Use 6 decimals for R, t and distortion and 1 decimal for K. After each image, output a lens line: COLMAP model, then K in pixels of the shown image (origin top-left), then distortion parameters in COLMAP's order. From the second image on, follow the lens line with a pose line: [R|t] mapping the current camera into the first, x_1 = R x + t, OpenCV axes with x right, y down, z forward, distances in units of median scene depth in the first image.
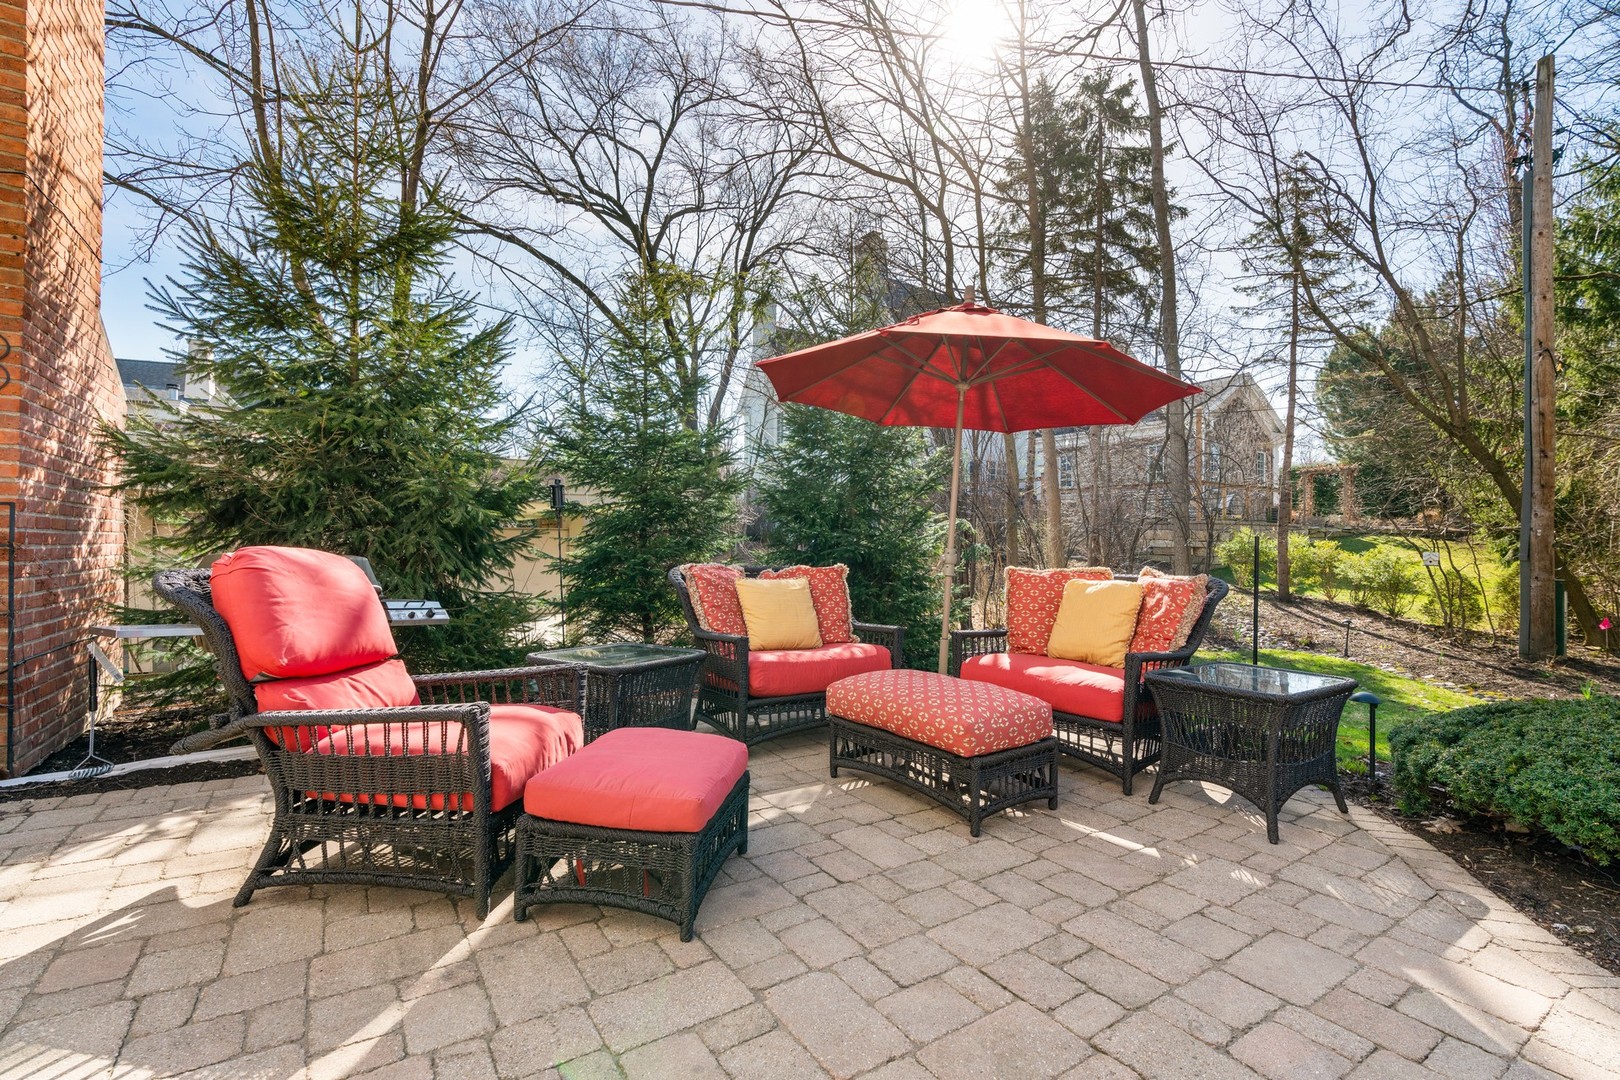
lens RADIAL K [[730.5, 0, 810.0], [0, 730.5, 540.0], [0, 0, 1]] dist [-0.003292, 0.006635]
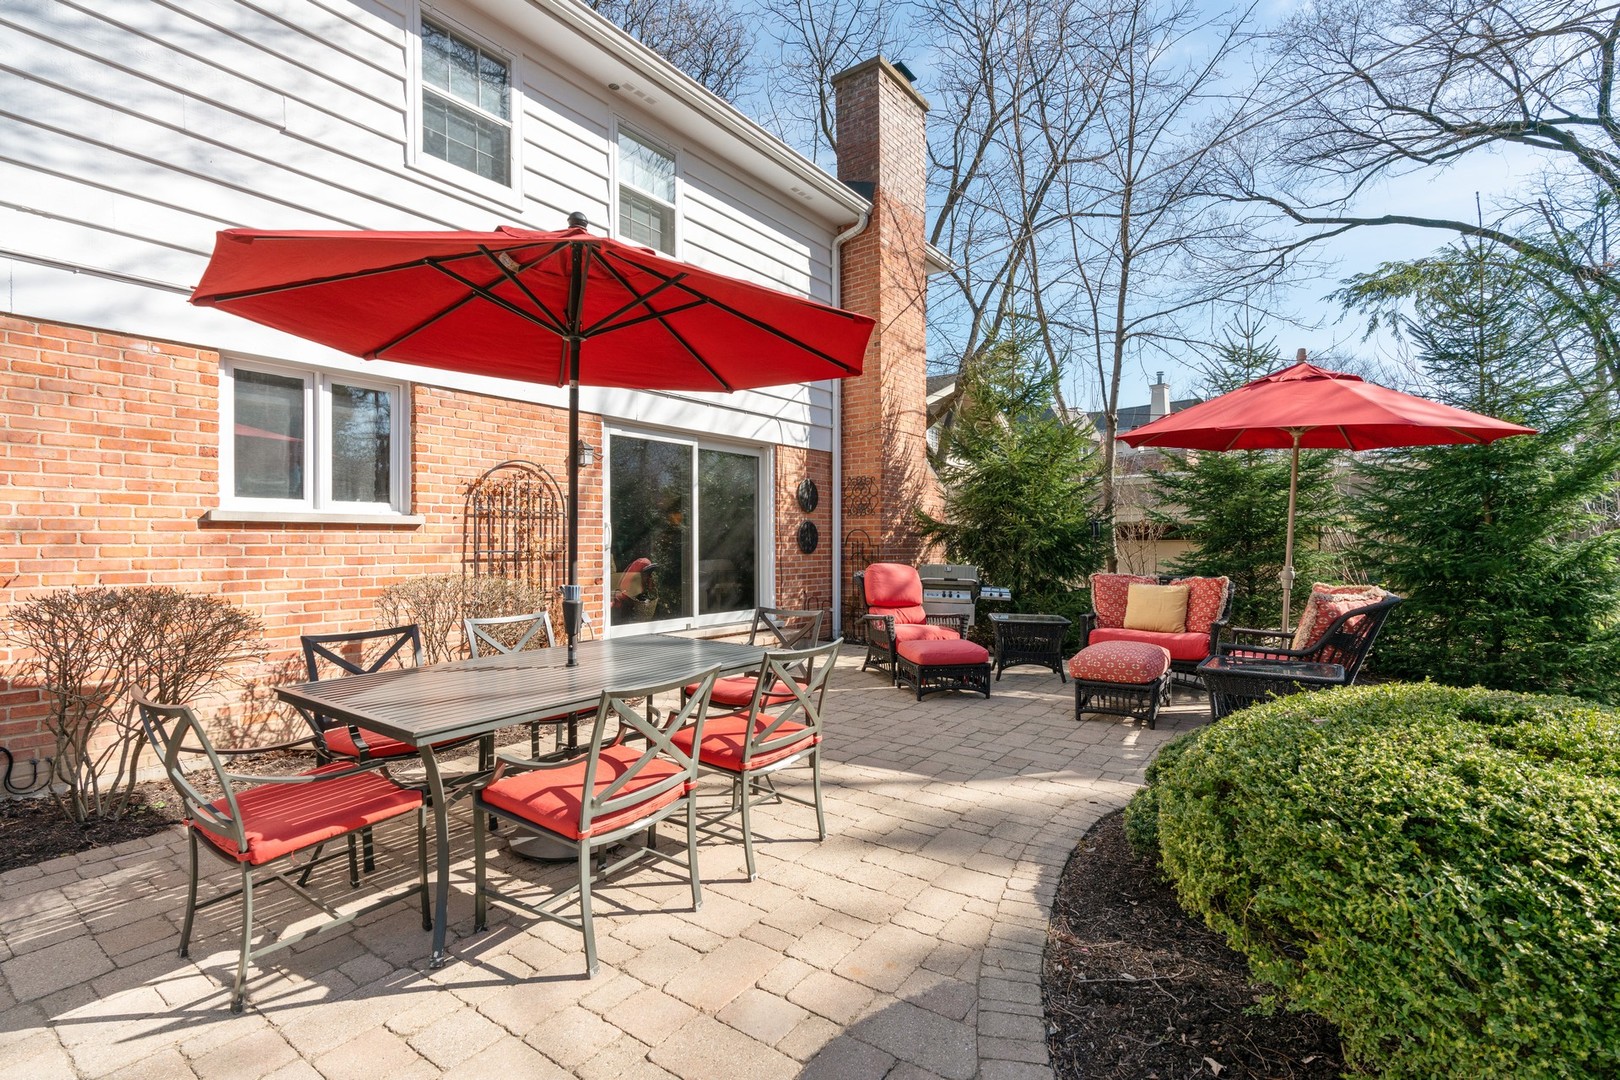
lens RADIAL K [[749.9, 0, 810.0], [0, 749.9, 540.0], [0, 0, 1]] dist [0.000202, 0.000014]
pose [[0.359989, -0.014019, -0.932851, 1.331817], [0.014438, 0.999851, -0.009454, -0.041020], [0.932845, -0.010065, 0.360138, -0.250241]]
